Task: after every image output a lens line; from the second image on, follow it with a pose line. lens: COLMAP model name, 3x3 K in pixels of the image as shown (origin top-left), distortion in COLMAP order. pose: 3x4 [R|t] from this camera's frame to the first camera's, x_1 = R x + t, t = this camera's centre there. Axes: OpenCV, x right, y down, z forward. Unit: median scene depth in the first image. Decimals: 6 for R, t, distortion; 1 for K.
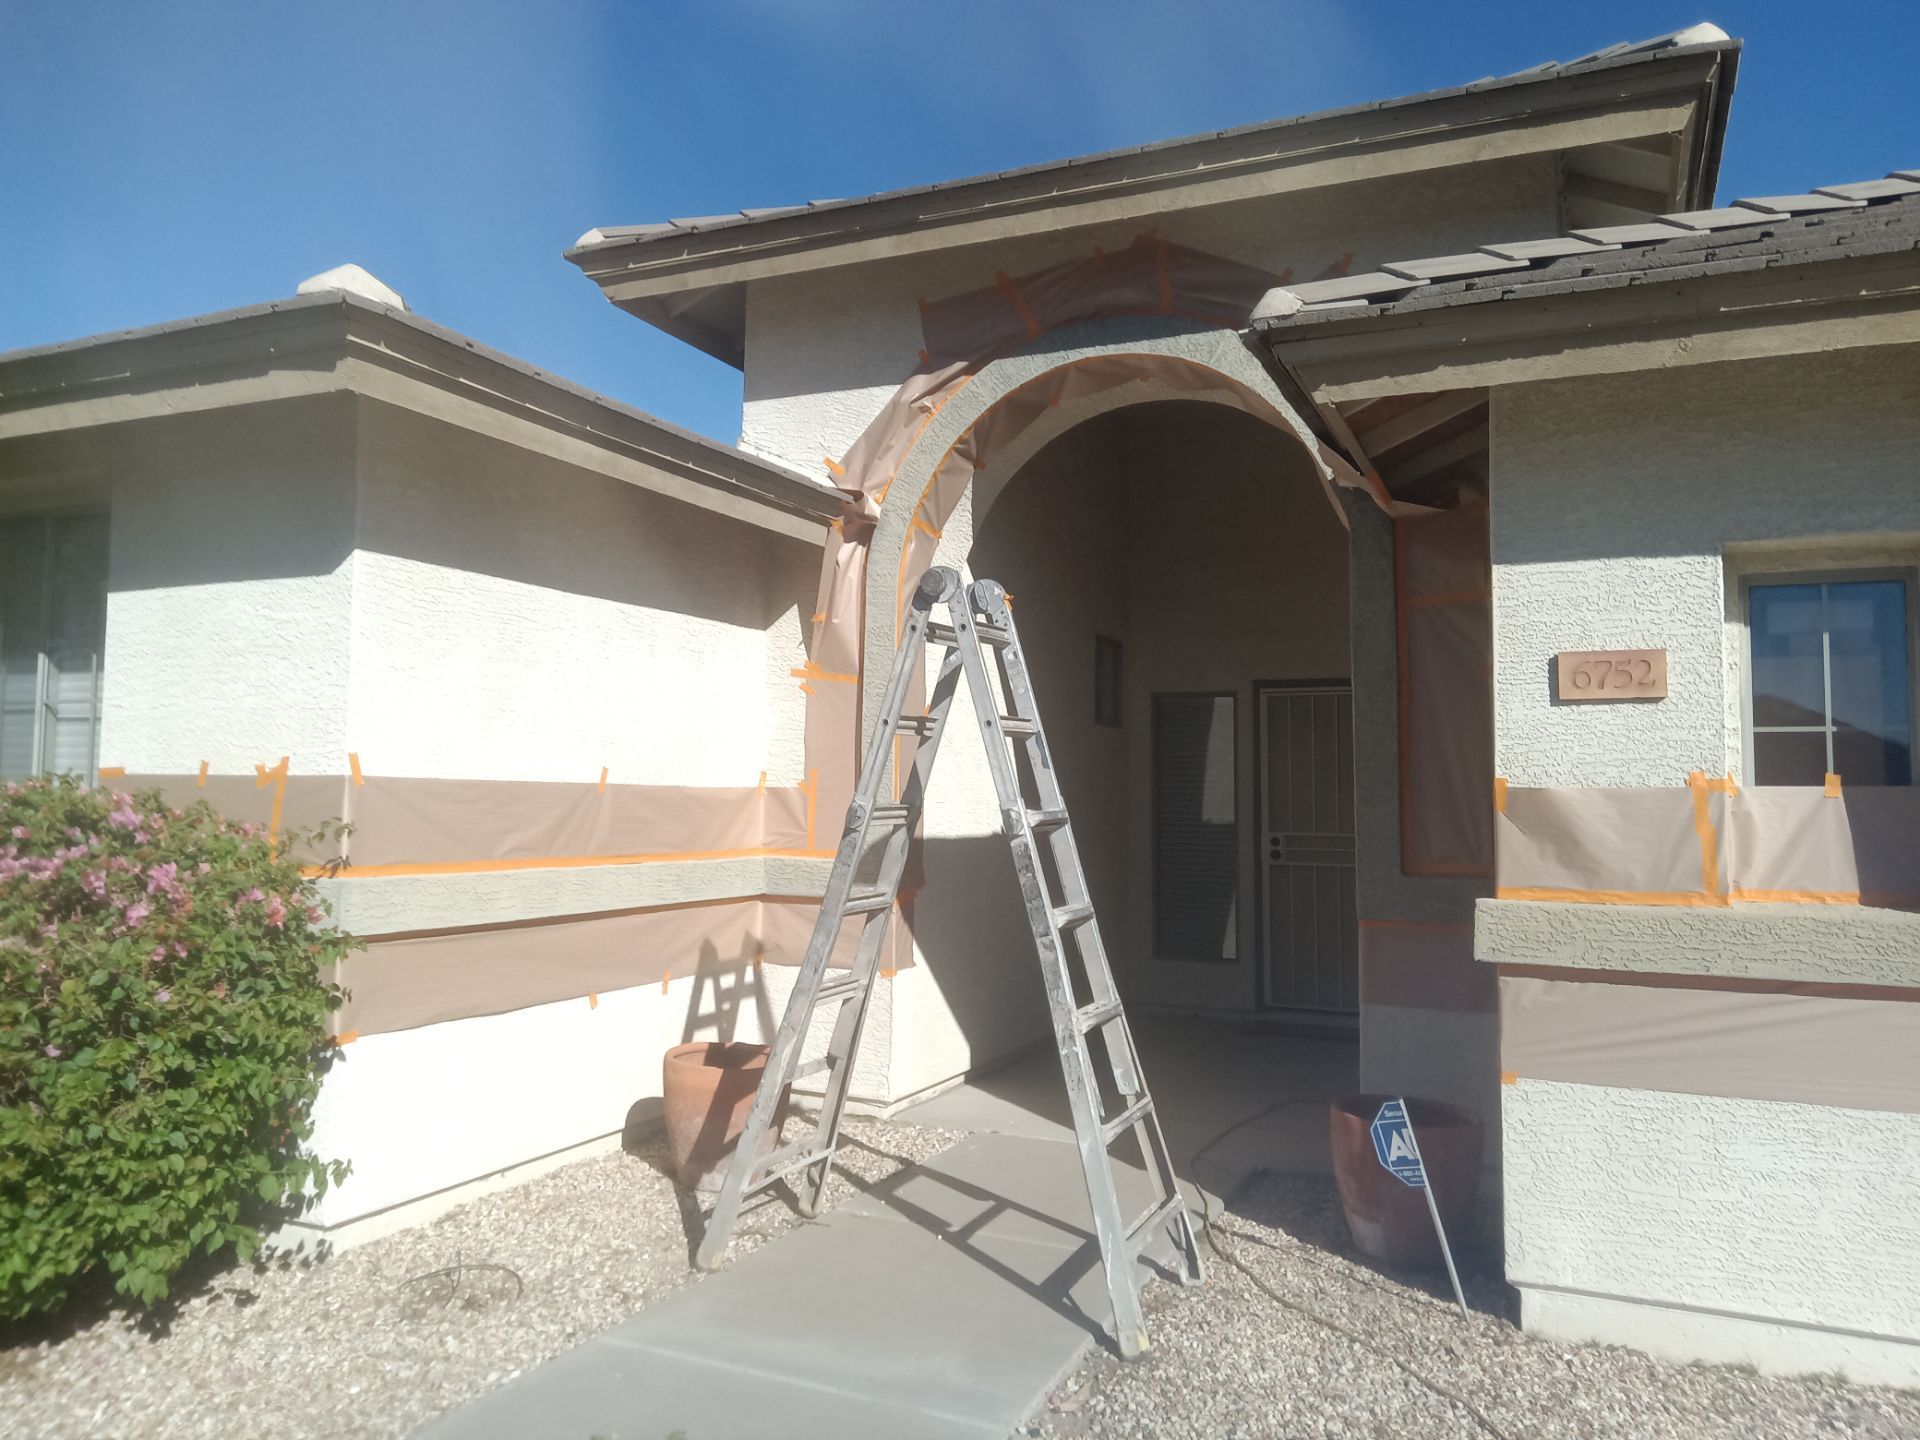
lens RADIAL K [[1419.4, 0, 951.5], [0, 1419.4, 698.1], [0, 0, 1]] dist [0.040422, -0.039585]
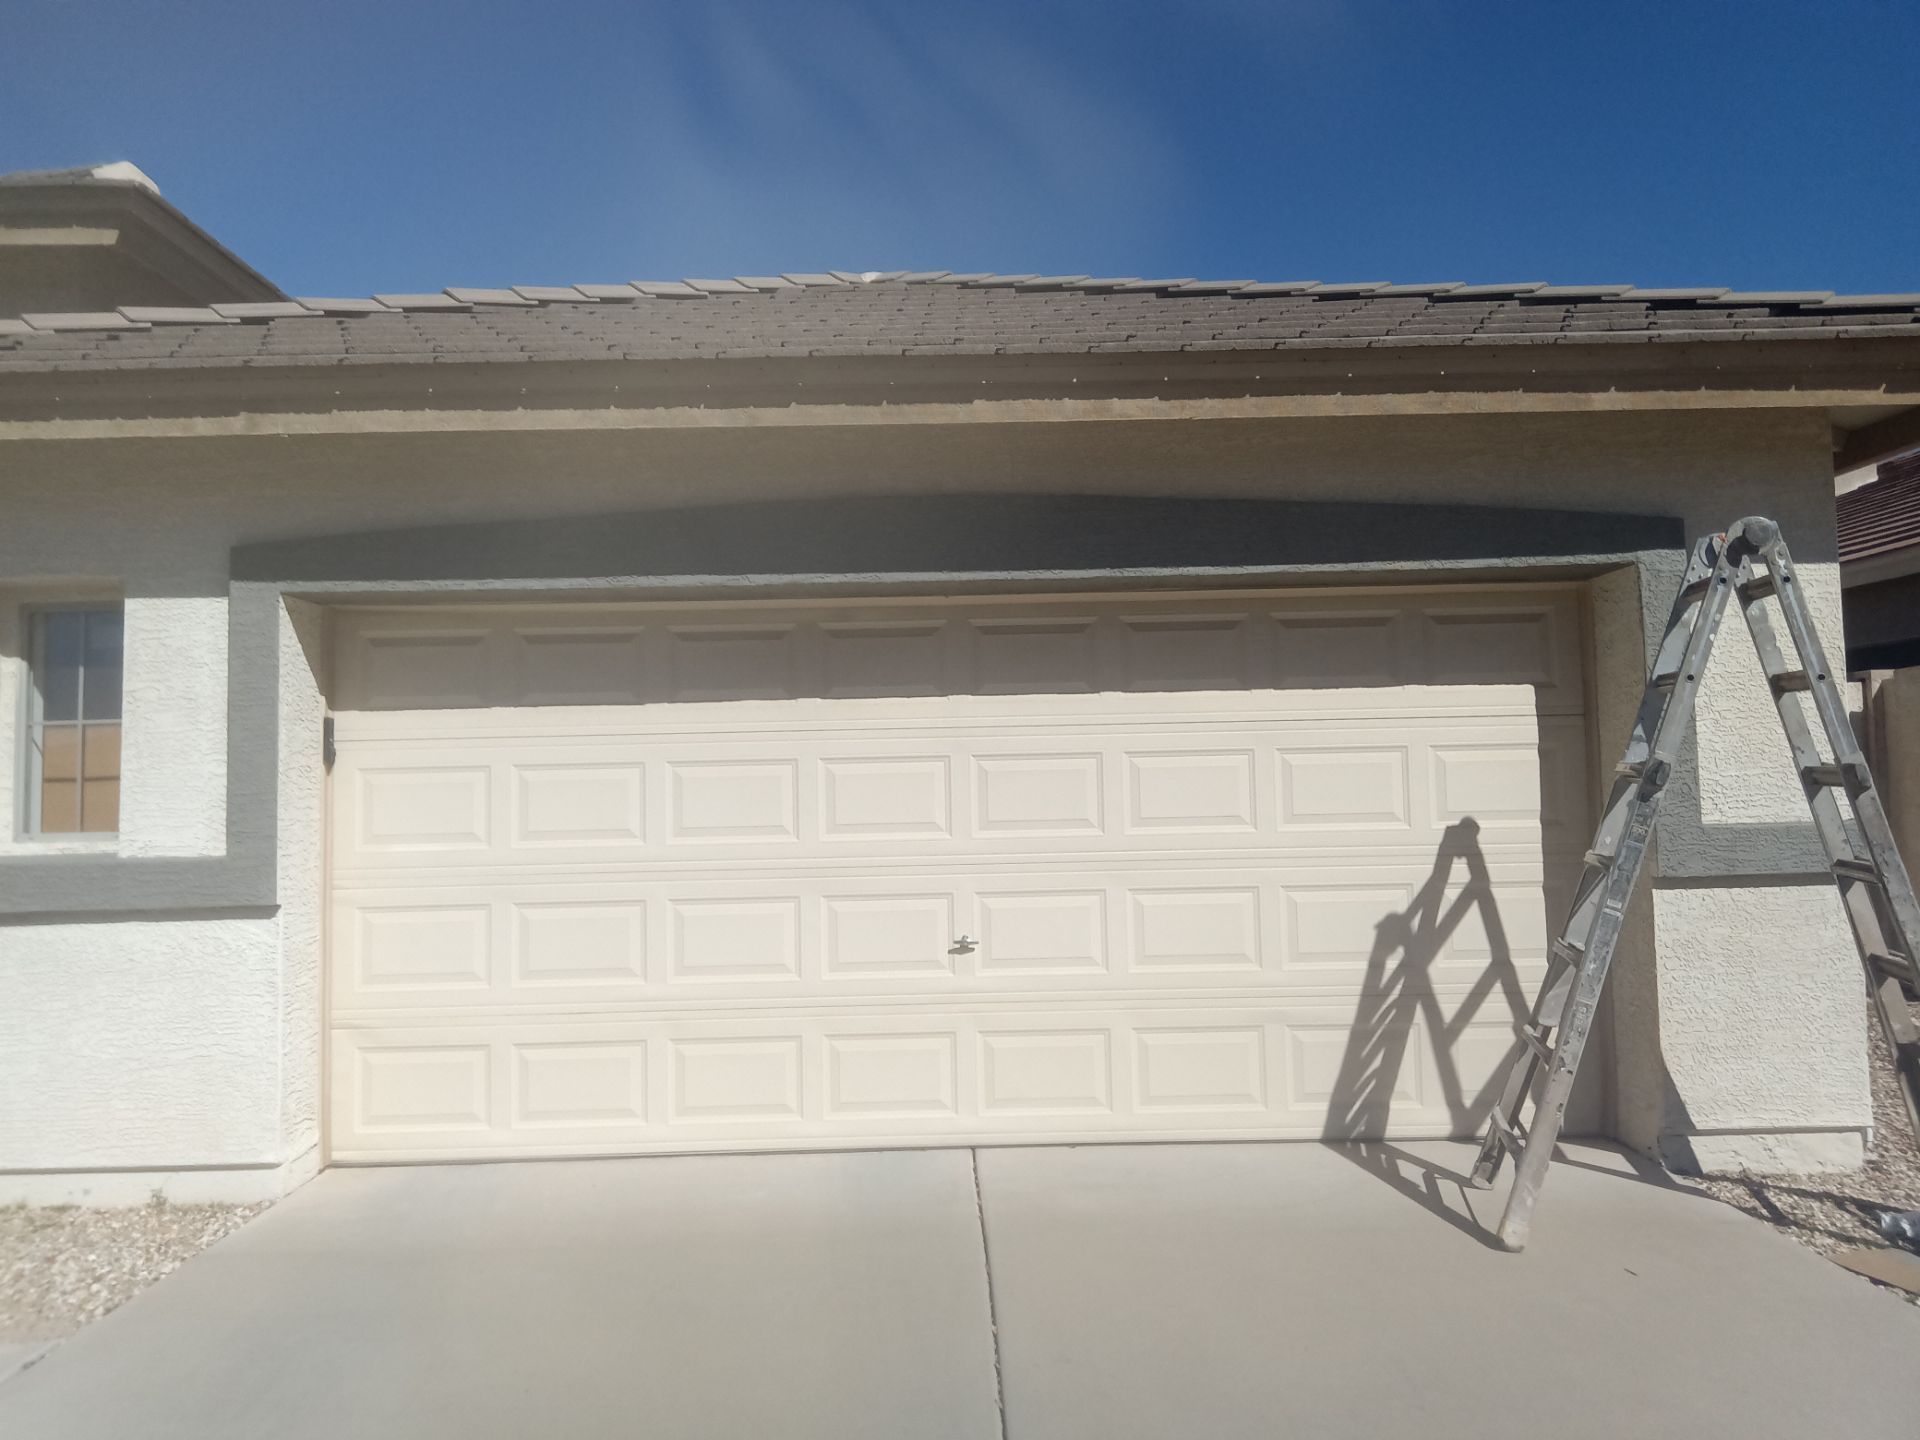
lens RADIAL K [[1419.4, 0, 963.4], [0, 1419.4, 702.2], [0, 0, 1]] dist [0.040422, -0.039585]
pose [[0.904545, -0.007865, 0.426306, 0.778327], [0.006225, 0.999967, 0.005241, 0.001046], [-0.426334, -0.002087, 0.904564, -0.538939]]
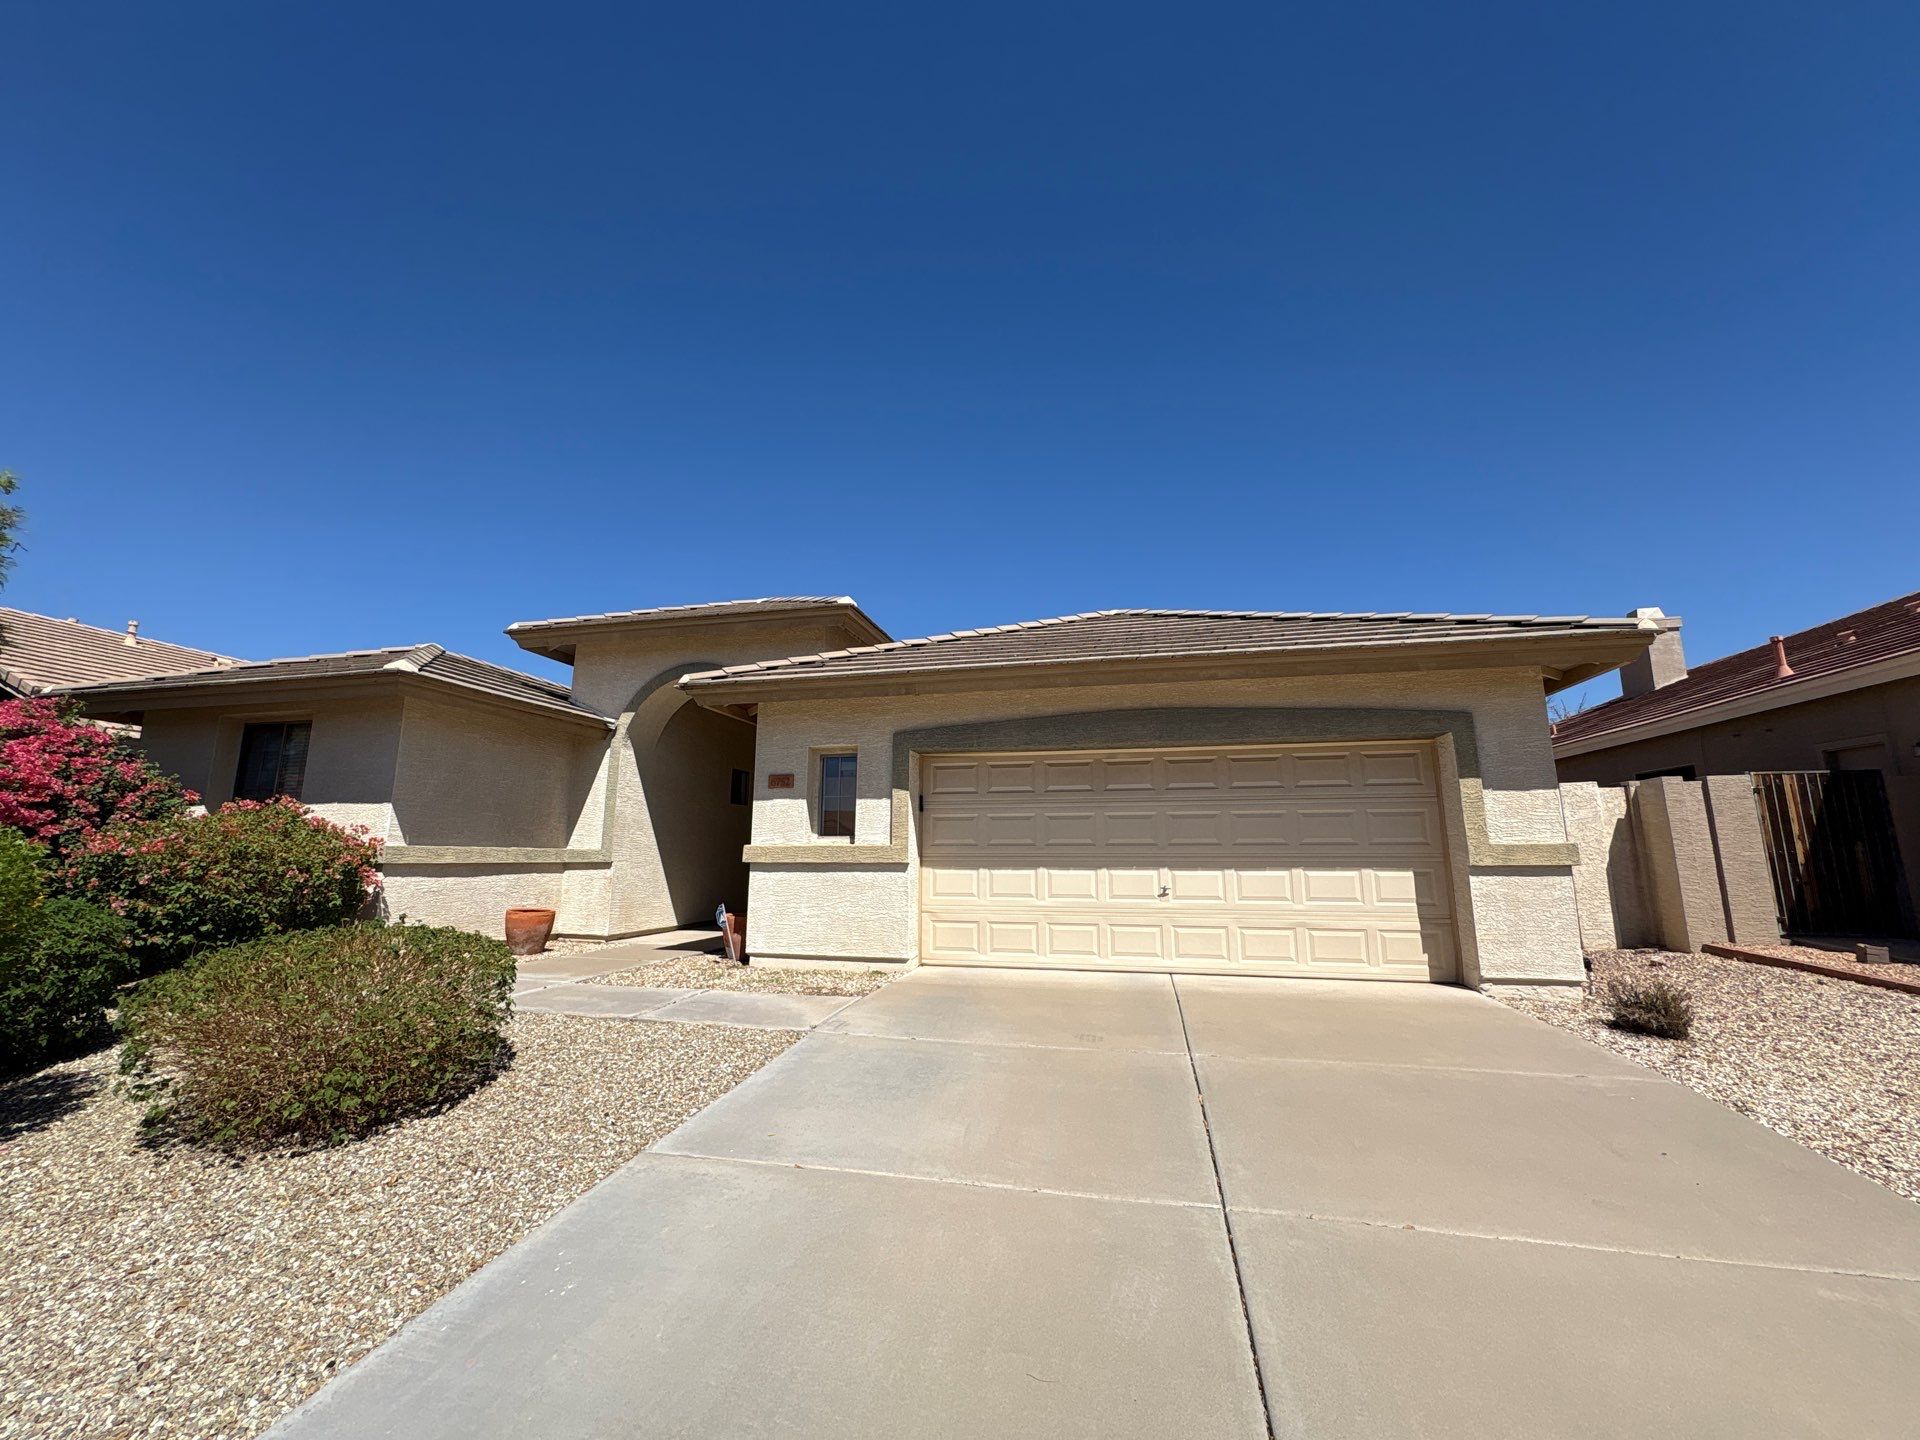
lens RADIAL K [[764.5, 0, 965.3], [0, 764.5, 711.7], [0, 0, 1]] dist [-0.001433, 0.000585]
pose [[0.979784, 0.023910, 0.198624, 0.530102], [-0.000161, 0.992927, -0.118730, 0.037881], [-0.200057, 0.116298, 0.972858, -1.014129]]
